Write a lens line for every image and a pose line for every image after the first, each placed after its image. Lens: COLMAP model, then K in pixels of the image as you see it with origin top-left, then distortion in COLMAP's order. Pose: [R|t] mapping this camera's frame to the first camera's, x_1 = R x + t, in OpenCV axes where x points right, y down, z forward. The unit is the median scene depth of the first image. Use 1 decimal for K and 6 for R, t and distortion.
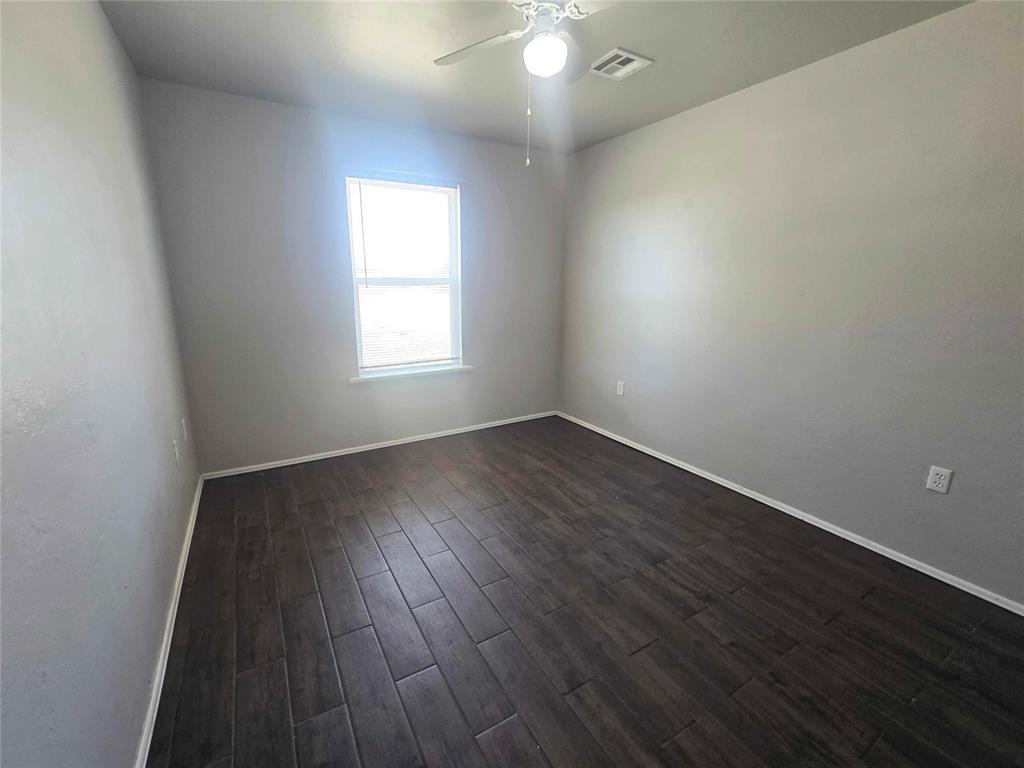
lens RADIAL K [[436.5, 0, 512.0], [0, 436.5, 384.0], [0, 0, 1]] dist [-0.001506, 0.000163]
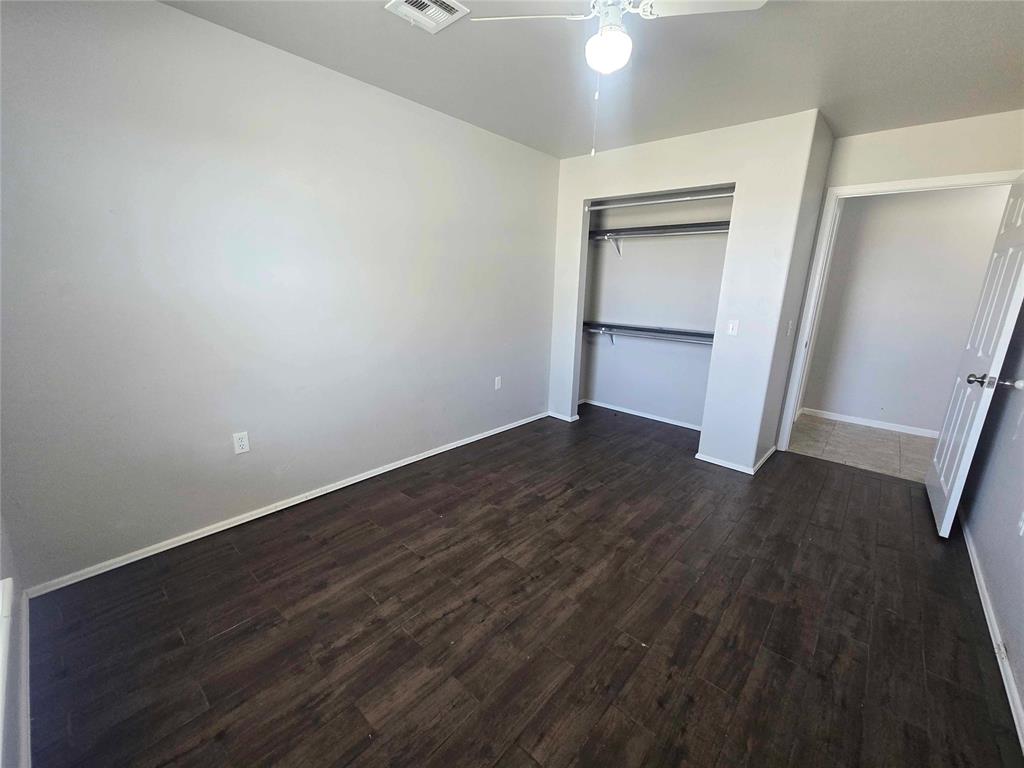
lens RADIAL K [[416.8, 0, 513.4], [0, 416.8, 388.1], [0, 0, 1]] dist [-0.003457, -0.000052]
pose [[-0.296869, -0.239424, 0.924416, -0.589977], [0.197798, 0.931645, 0.304818, -0.241792], [-0.934208, 0.273339, -0.229219, 1.081826]]
